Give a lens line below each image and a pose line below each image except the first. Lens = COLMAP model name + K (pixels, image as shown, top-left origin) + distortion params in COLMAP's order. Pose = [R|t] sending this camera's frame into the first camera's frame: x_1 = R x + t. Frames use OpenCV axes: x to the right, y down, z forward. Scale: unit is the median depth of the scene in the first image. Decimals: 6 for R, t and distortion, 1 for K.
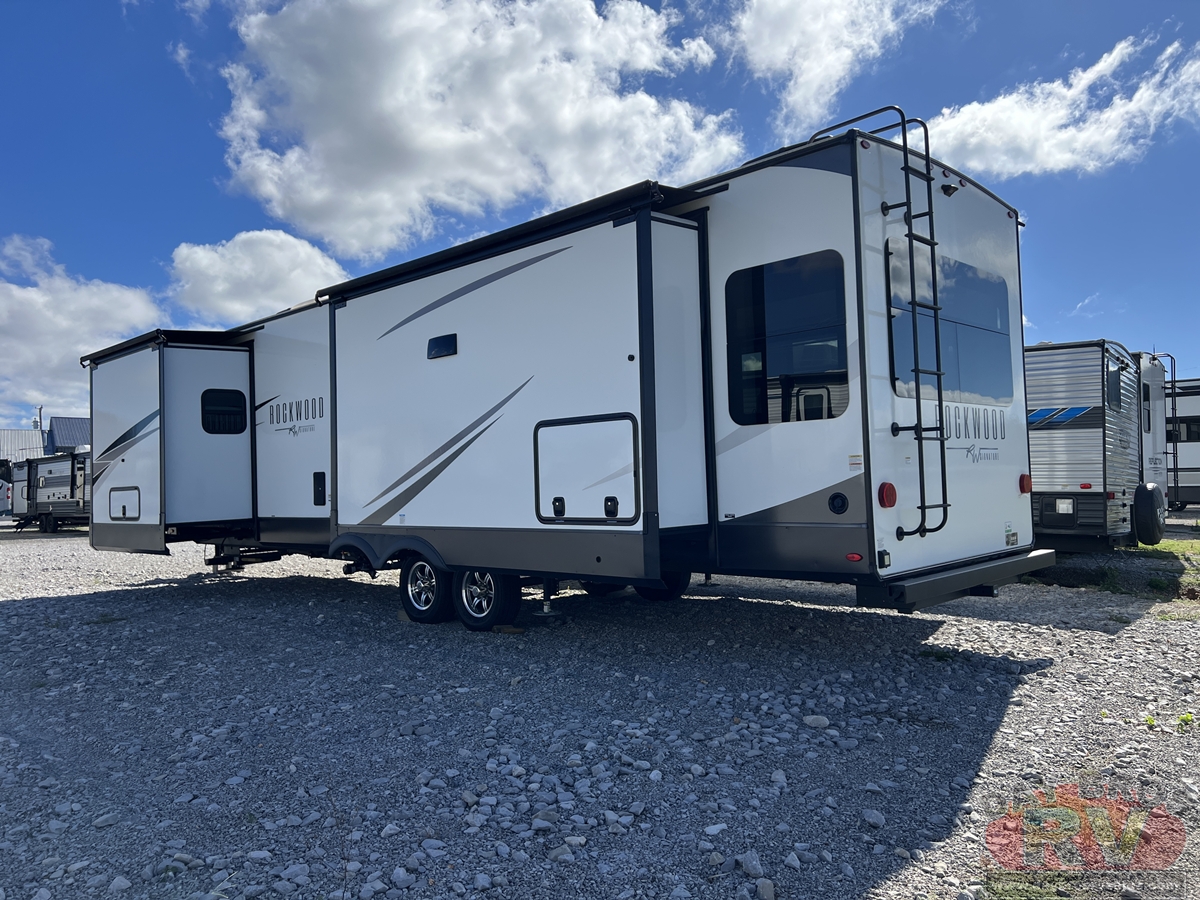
lens RADIAL K [[896.5, 0, 602.3], [0, 896.5, 452.0], [0, 0, 1]] dist [0.072843, -0.092836]
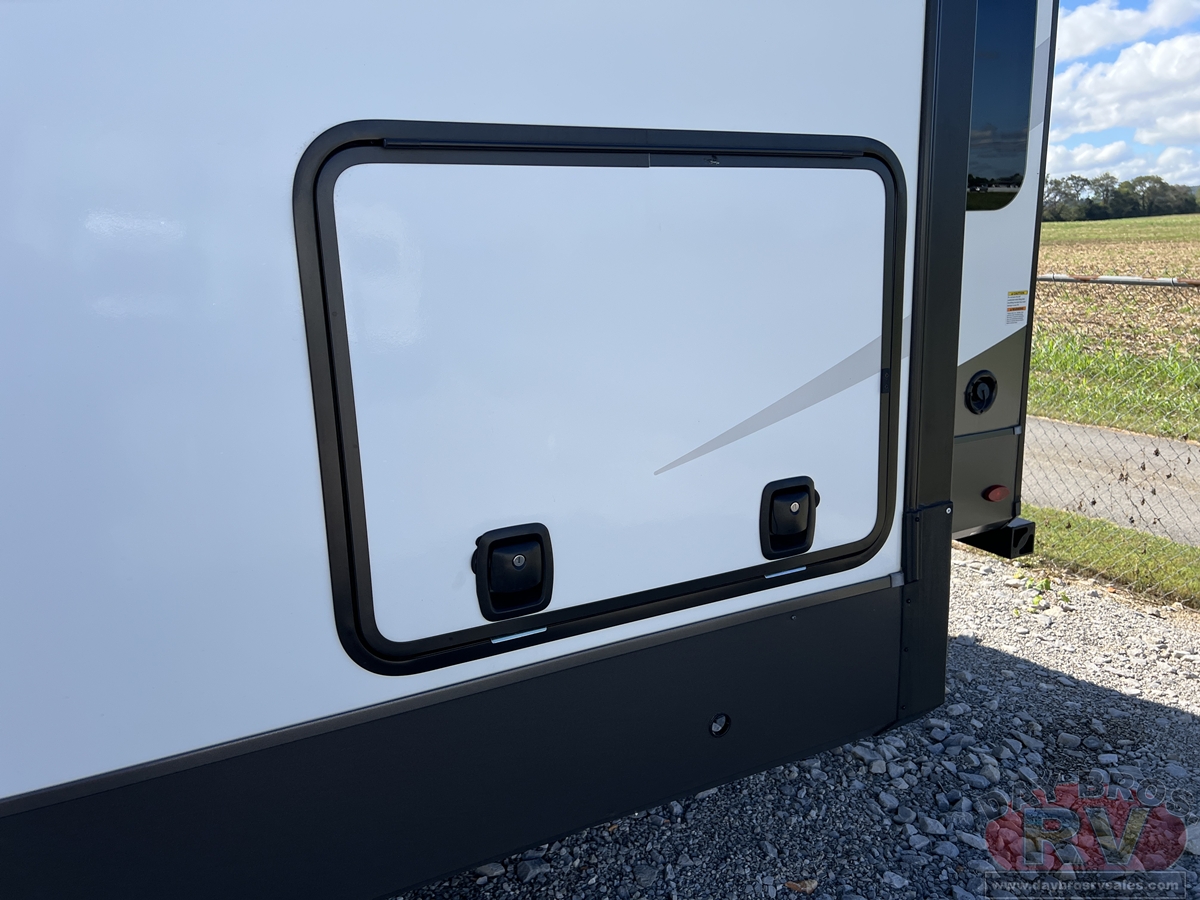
lens RADIAL K [[896.5, 0, 602.3], [0, 896.5, 452.0], [0, 0, 1]] dist [0.072843, -0.092836]
pose [[0.338195, -0.196014, 0.920436, -0.243115], [-0.013292, 0.976975, 0.212938, -0.011753], [-0.940982, -0.084249, 0.327803, 0.966746]]
